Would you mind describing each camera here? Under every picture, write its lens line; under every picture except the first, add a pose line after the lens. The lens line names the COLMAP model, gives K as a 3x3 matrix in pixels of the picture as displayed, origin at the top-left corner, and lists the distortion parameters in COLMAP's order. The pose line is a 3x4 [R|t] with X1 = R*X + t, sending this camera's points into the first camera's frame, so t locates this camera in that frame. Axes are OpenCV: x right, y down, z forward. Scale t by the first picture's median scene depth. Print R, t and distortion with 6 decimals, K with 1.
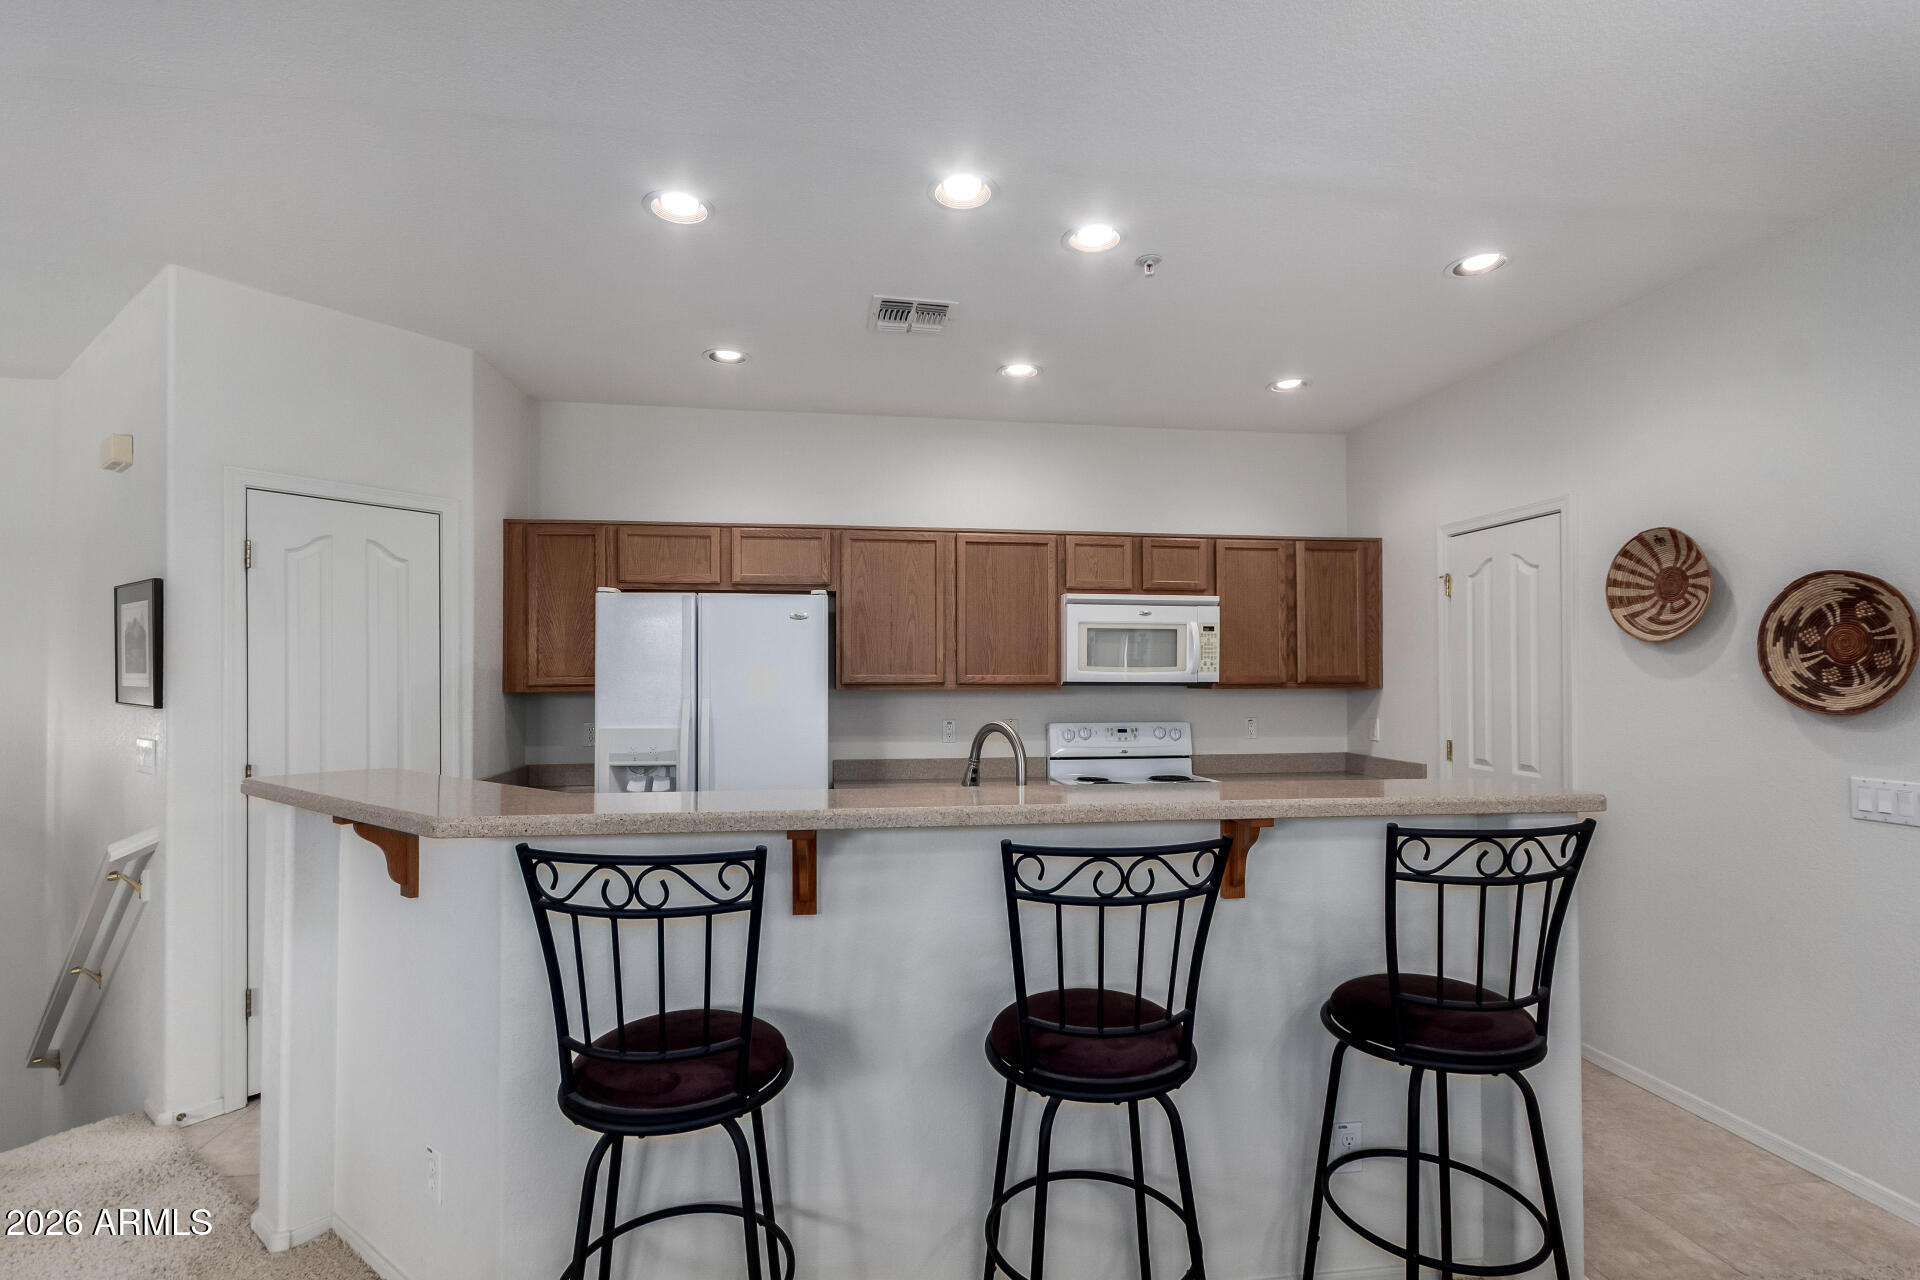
lens RADIAL K [[883.1, 0, 970.1], [0, 883.1, 657.9], [0, 0, 1]] dist [0.001442, 0.000241]
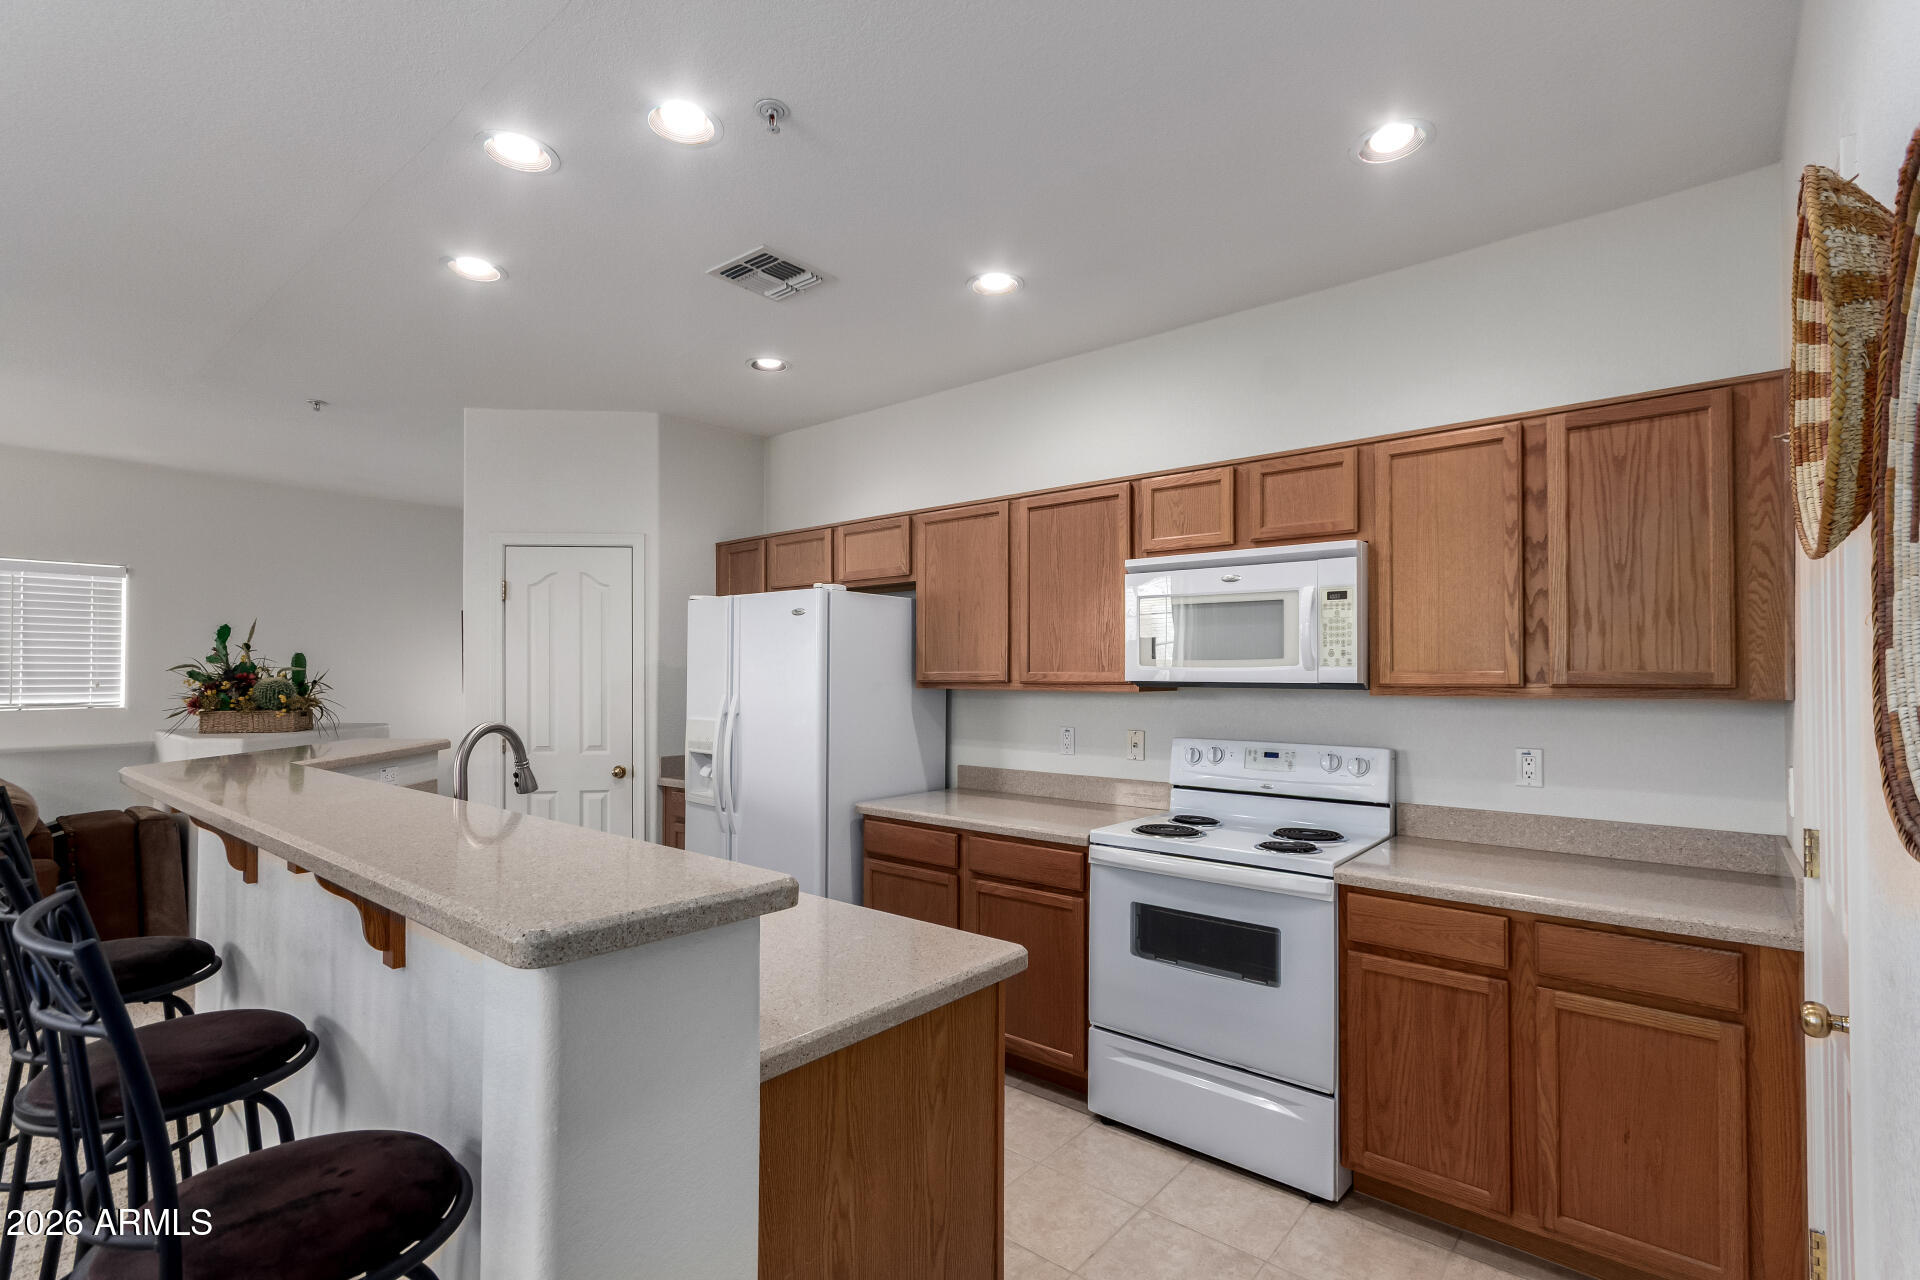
lens RADIAL K [[883.1, 0, 965.5], [0, 883.1, 649.8], [0, 0, 1]] dist [0.001442, 0.000241]
pose [[0.668001, -0.018828, -0.743922, 0.547920], [0.015676, 0.999814, -0.011228, 0.006998], [0.743995, -0.004161, 0.668172, 0.404721]]
